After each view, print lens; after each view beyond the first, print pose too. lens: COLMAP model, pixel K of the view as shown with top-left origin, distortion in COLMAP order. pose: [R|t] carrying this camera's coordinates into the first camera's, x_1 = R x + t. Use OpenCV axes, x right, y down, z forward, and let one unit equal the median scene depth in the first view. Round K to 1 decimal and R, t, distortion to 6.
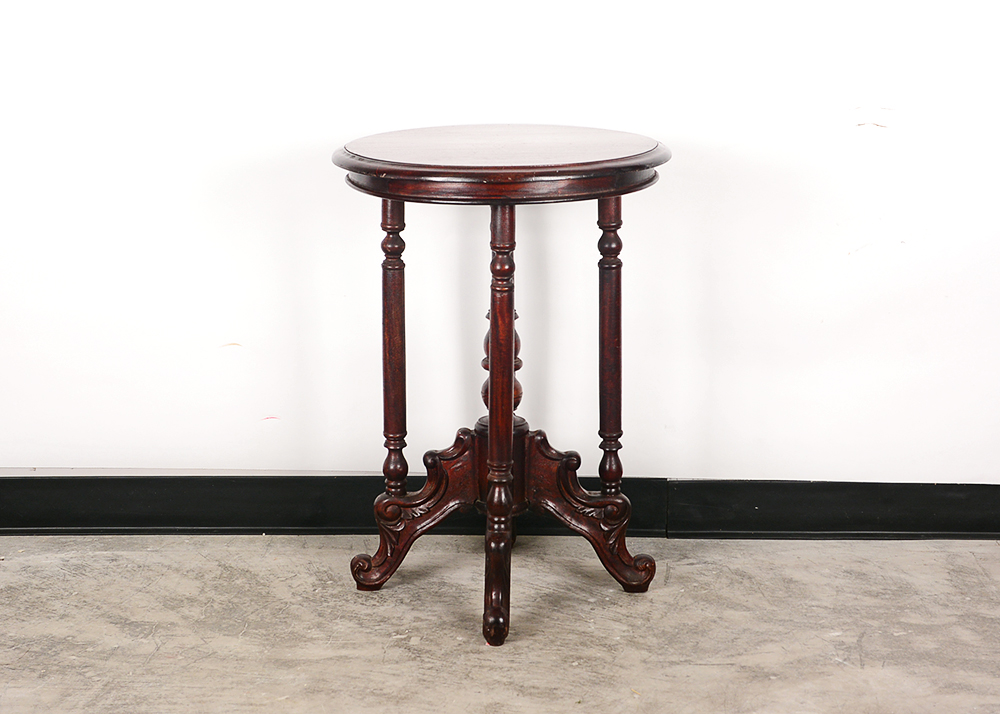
lens RADIAL K [[1181.0, 0, 501.4], [0, 1181.0, 357.2], [0, 0, 1]] dist [-0.131357, 0.000000]
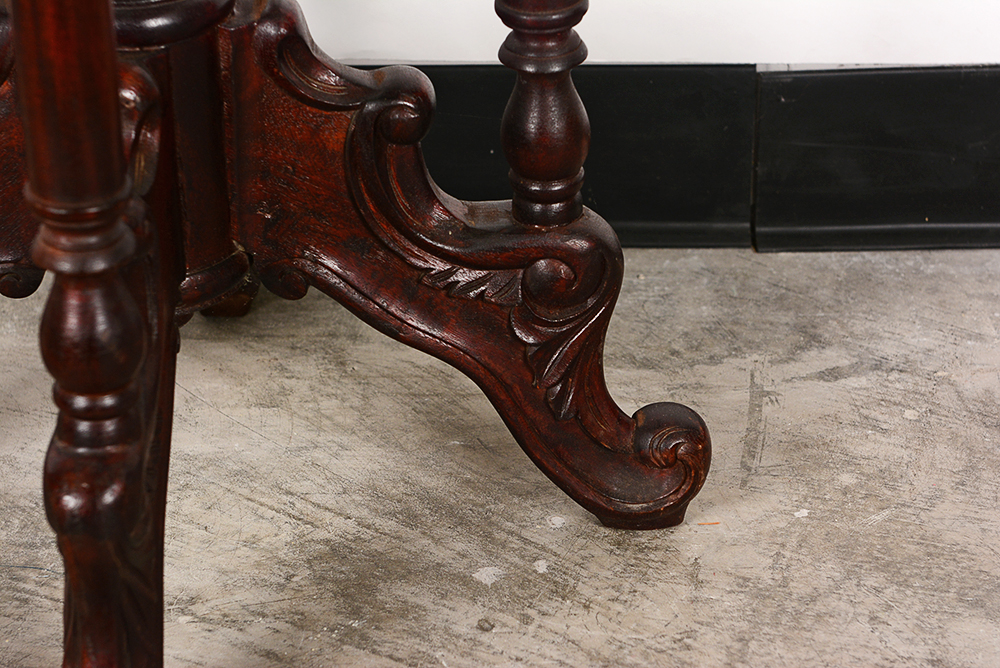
lens RADIAL K [[2803.6, 0, 498.3], [0, 2803.6, 332.5], [0, 0, 1]] dist [0.105166, 0.000000]
pose [[0.998794, -0.024927, 0.042306, 0.052554], [0.012495, 0.962227, 0.271961, -0.036425], [-0.047487, -0.271104, 0.961378, 0.358140]]
